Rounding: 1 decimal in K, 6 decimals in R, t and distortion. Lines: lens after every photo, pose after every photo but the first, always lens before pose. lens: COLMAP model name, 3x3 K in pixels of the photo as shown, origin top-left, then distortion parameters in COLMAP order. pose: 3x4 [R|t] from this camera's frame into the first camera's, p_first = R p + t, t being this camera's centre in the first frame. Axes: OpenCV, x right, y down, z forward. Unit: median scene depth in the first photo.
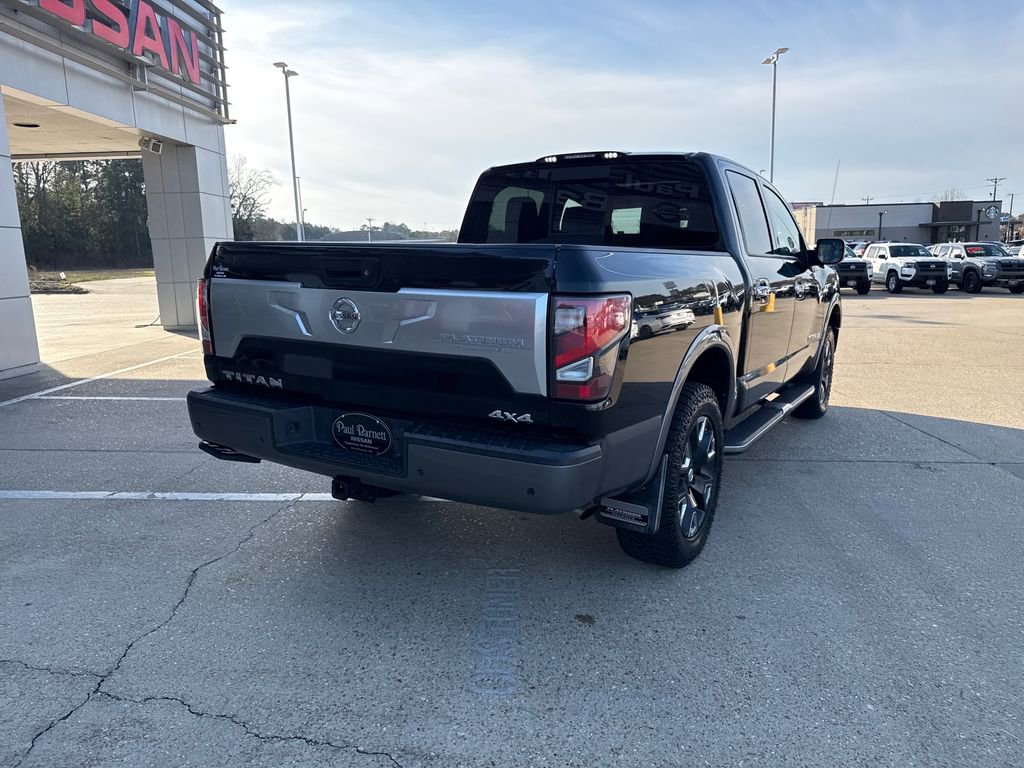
lens RADIAL K [[730.9, 0, 512.3], [0, 730.9, 392.6], [0, 0, 1]] dist [0.001072, -0.002869]
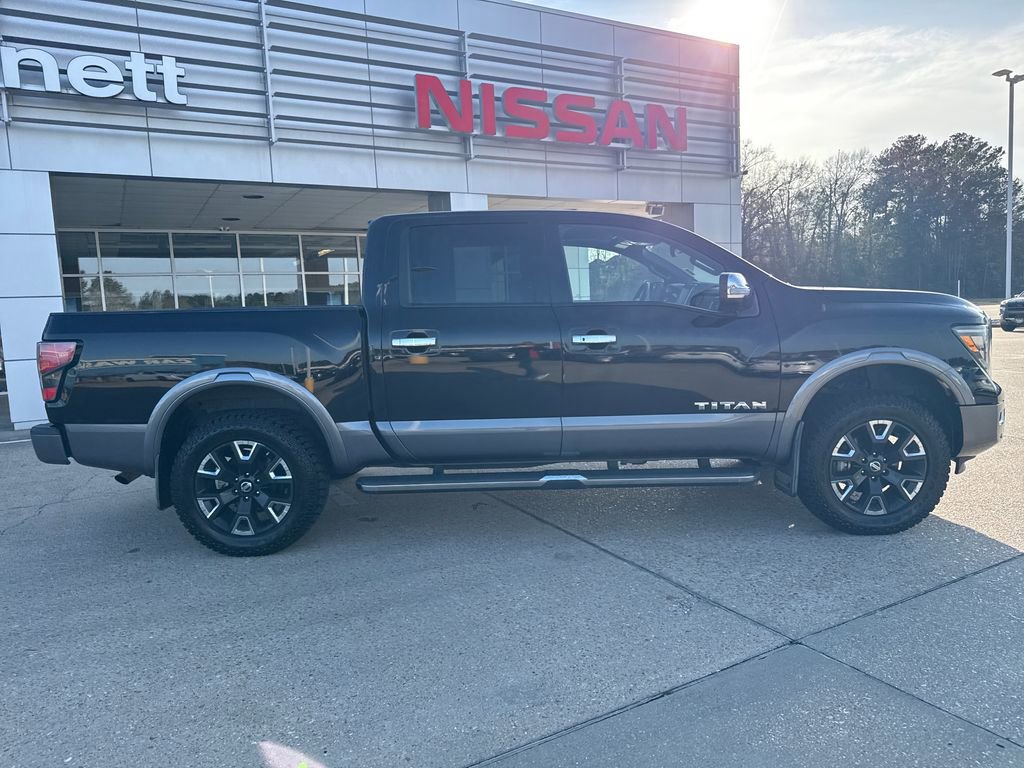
lens RADIAL K [[720.6, 0, 511.4], [0, 720.6, 398.0], [0, 0, 1]] dist [0.045813, -0.064474]
pose [[0.515364, 0.089397, -0.852296, 1.014199], [-0.120922, 0.992179, 0.030951, -0.087793], [0.848397, 0.087110, 0.522143, 0.480494]]
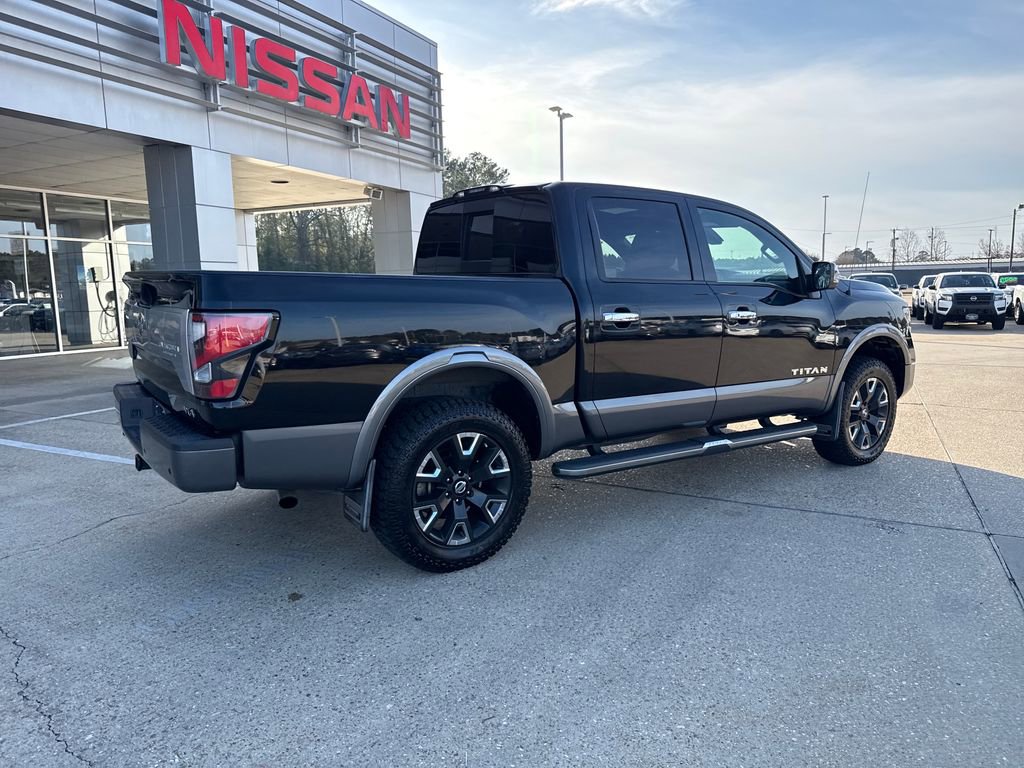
lens RADIAL K [[720.6, 0, 511.4], [0, 720.6, 398.0], [0, 0, 1]] dist [0.045813, -0.064474]
pose [[0.916154, 0.058909, -0.396474, 0.477874], [-0.070737, 0.997378, -0.015264, -0.004058], [0.394535, 0.042029, 0.917919, 0.041874]]
